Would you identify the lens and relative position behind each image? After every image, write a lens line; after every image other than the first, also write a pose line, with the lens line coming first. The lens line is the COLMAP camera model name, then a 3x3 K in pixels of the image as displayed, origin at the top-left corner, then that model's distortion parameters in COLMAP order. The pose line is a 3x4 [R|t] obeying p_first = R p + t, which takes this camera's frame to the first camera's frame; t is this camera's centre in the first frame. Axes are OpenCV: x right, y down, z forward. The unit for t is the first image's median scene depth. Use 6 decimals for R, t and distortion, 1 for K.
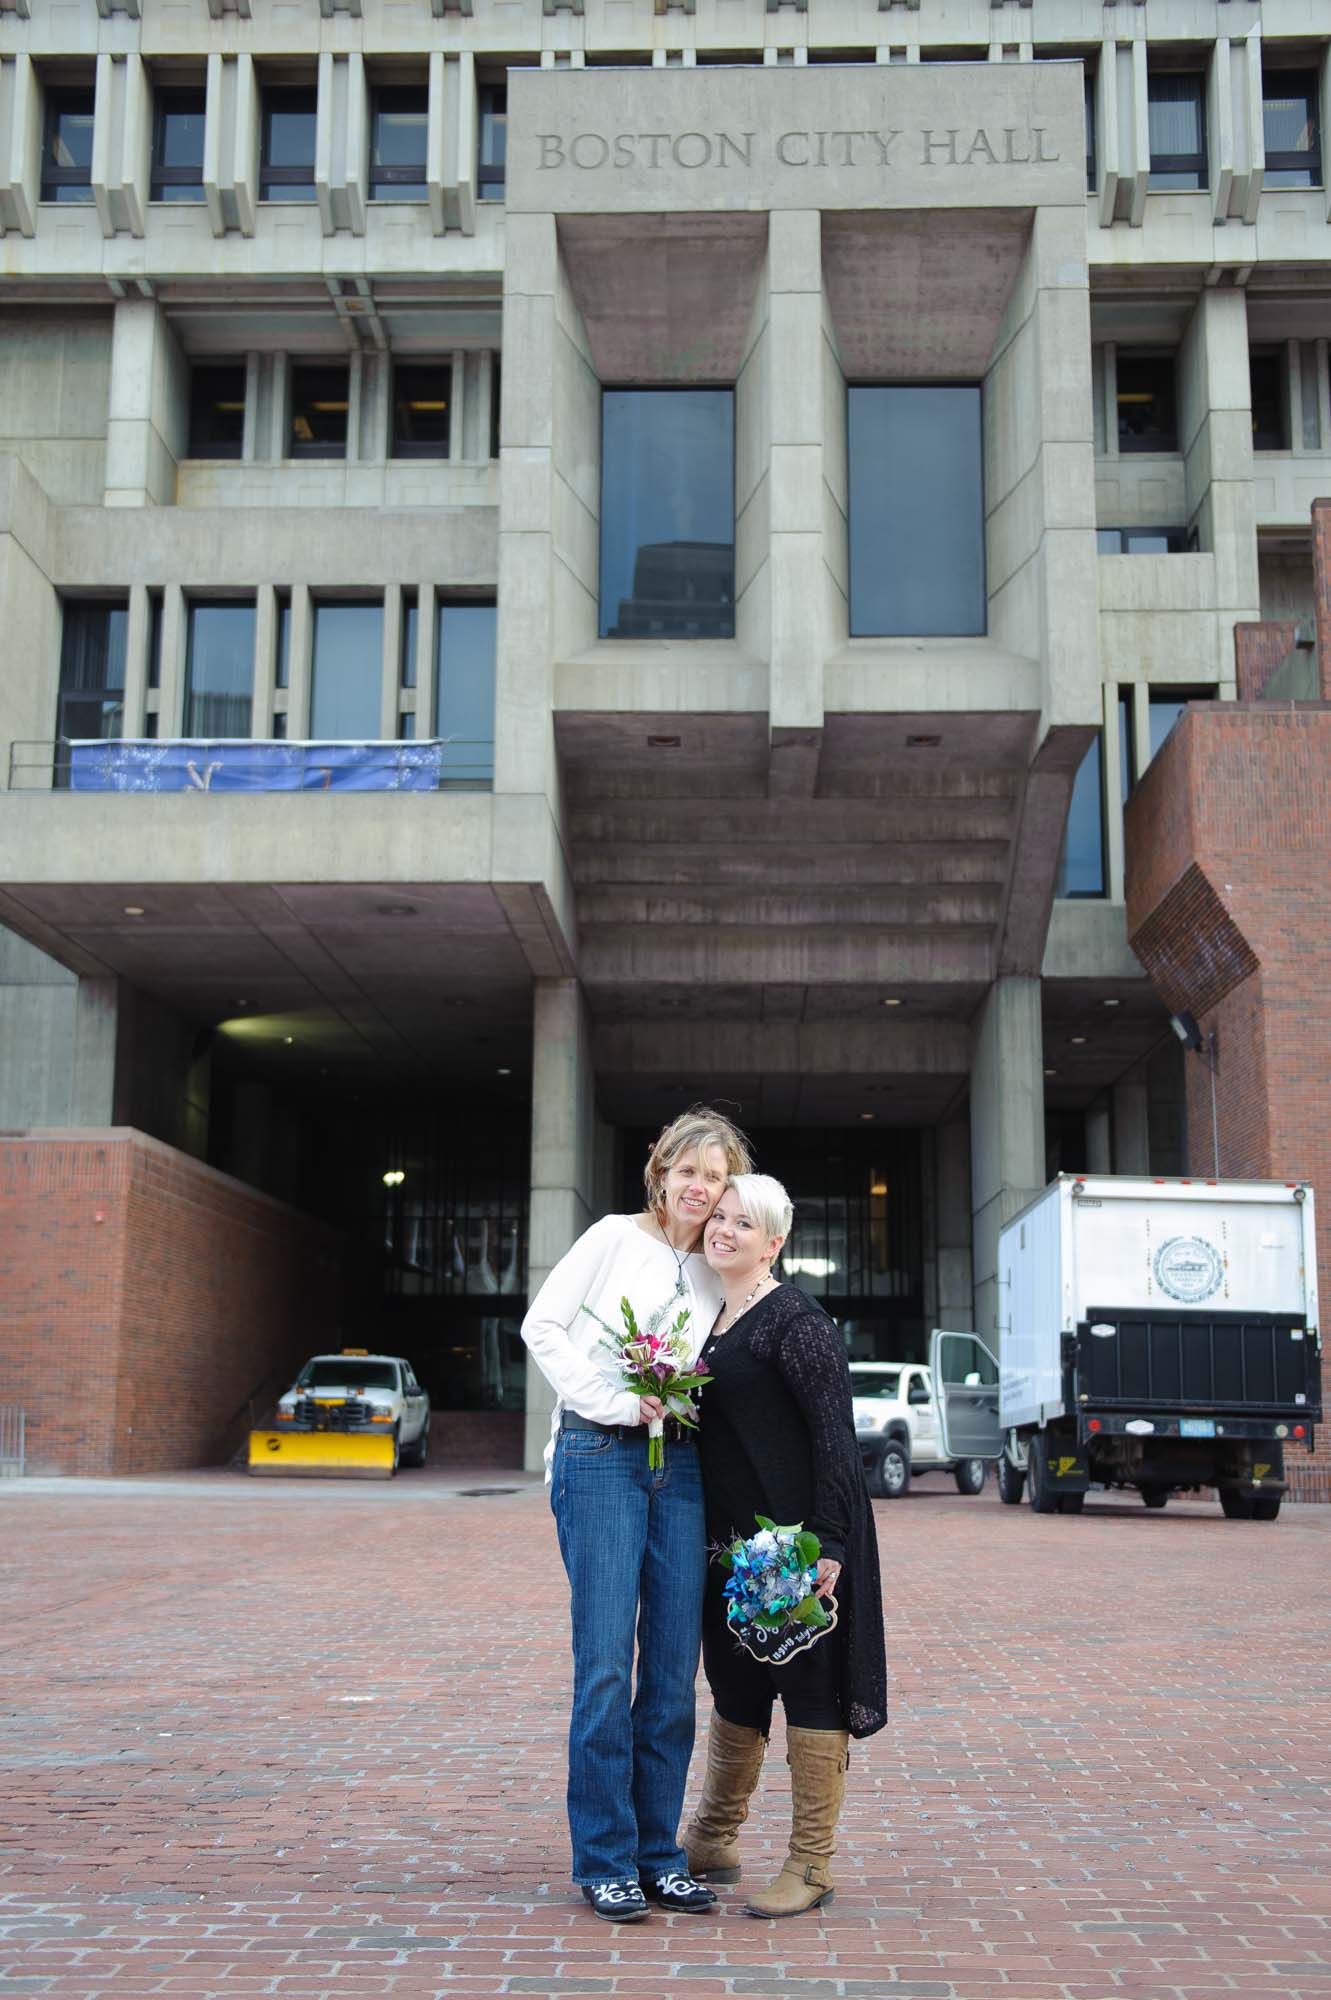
lens RADIAL K [[2197.7, 0, 665.5], [0, 2197.7, 1000.0], [0, 0, 1]] dist [0.068454, 0.023893]
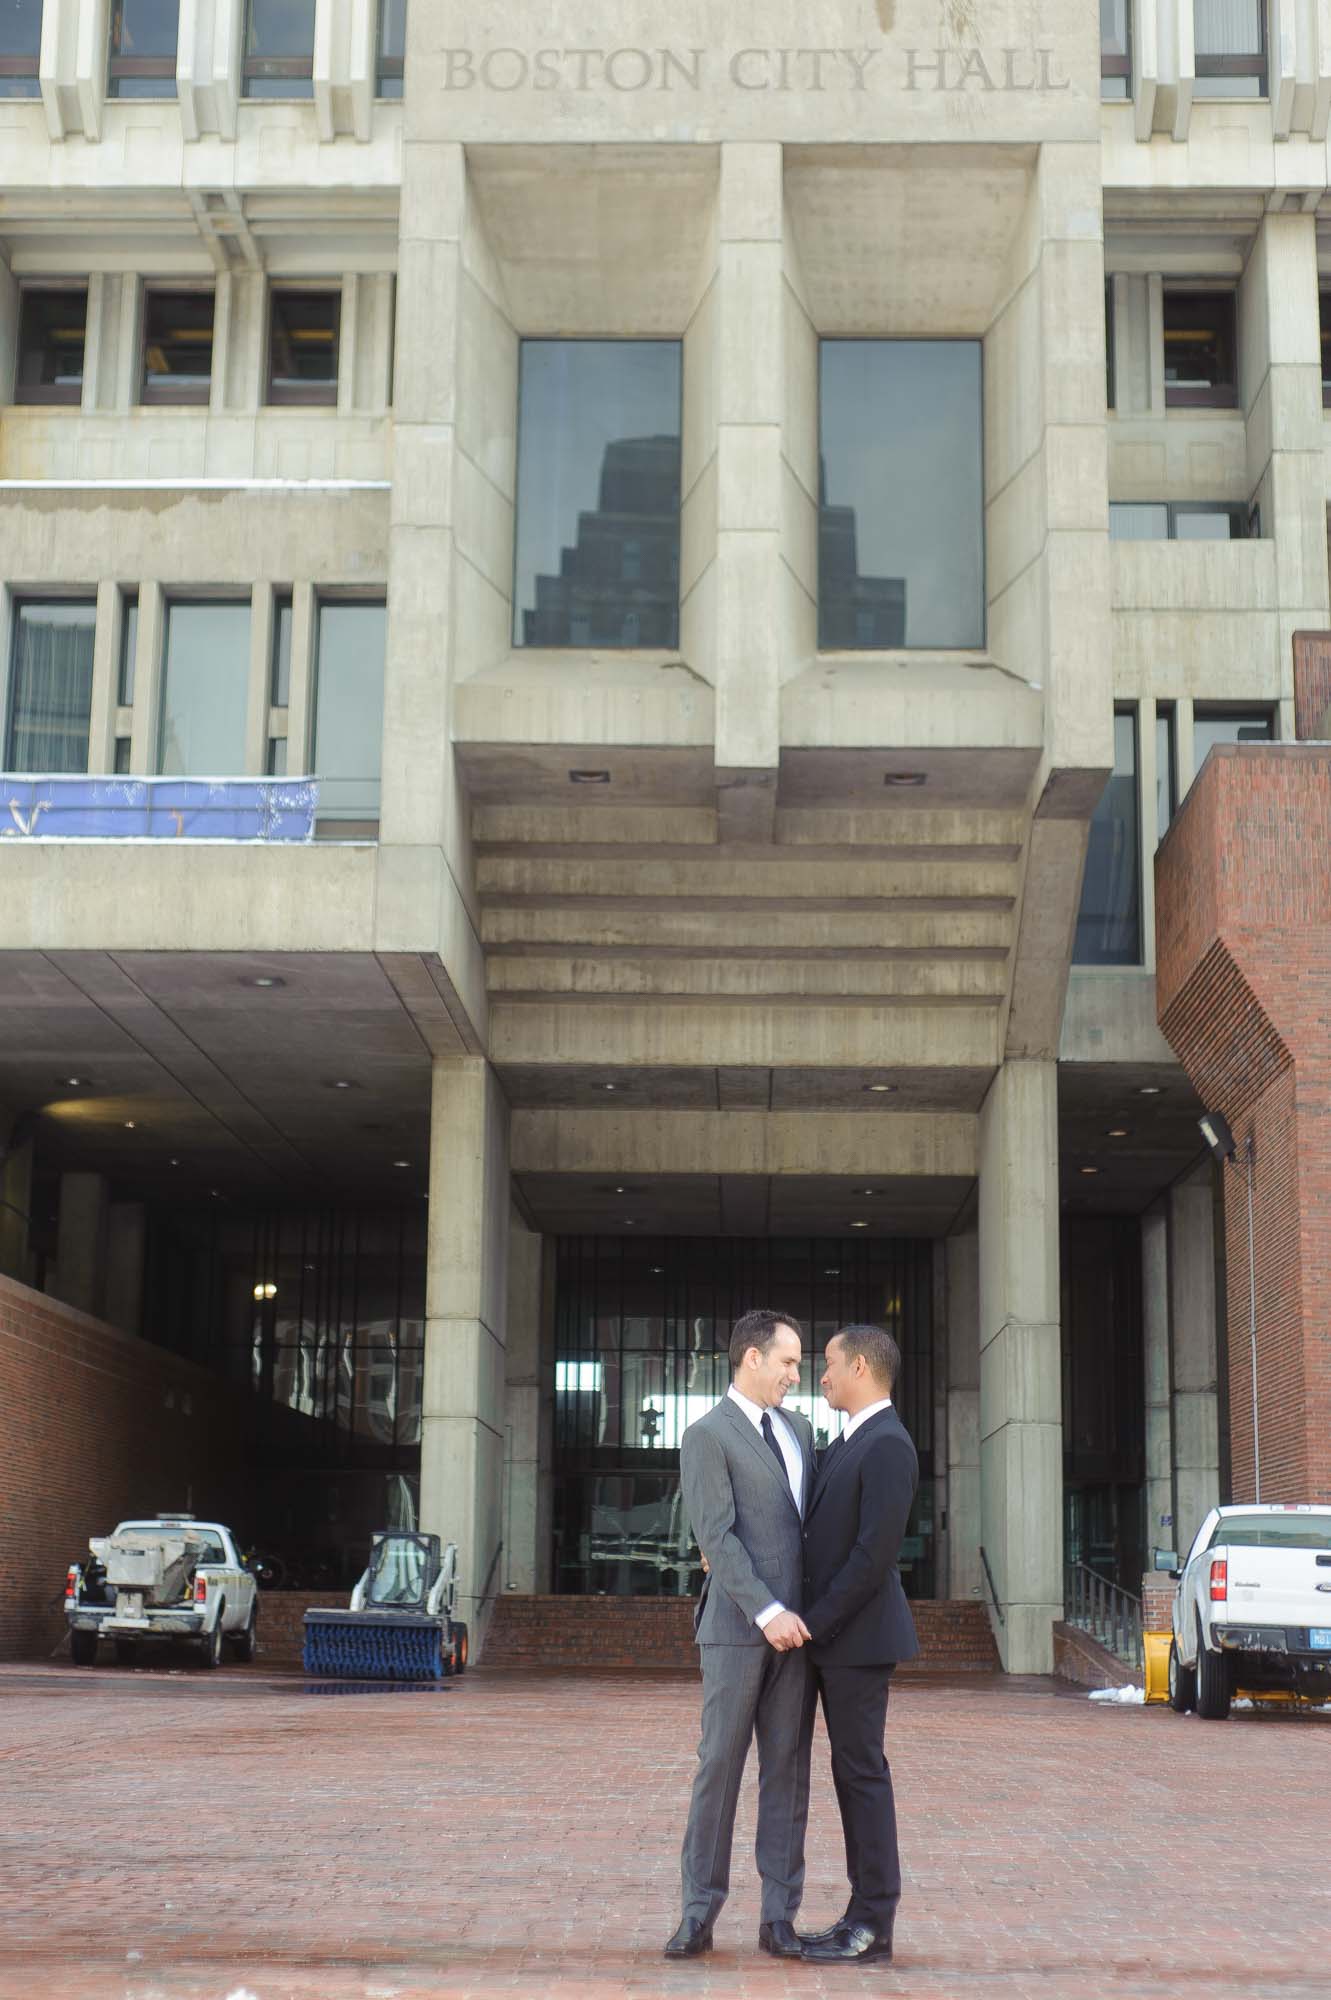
lens RADIAL K [[3008.2, 0, 665.5], [0, 3008.2, 1000.0], [0, 0, 1]] dist [-0.012714, 0.095669]
pose [[0.999961, 0.007292, 0.004909, 0.021793], [-0.007239, 0.999918, -0.010548, -0.021689], [-0.004986, 0.010512, 0.999932, -0.116317]]
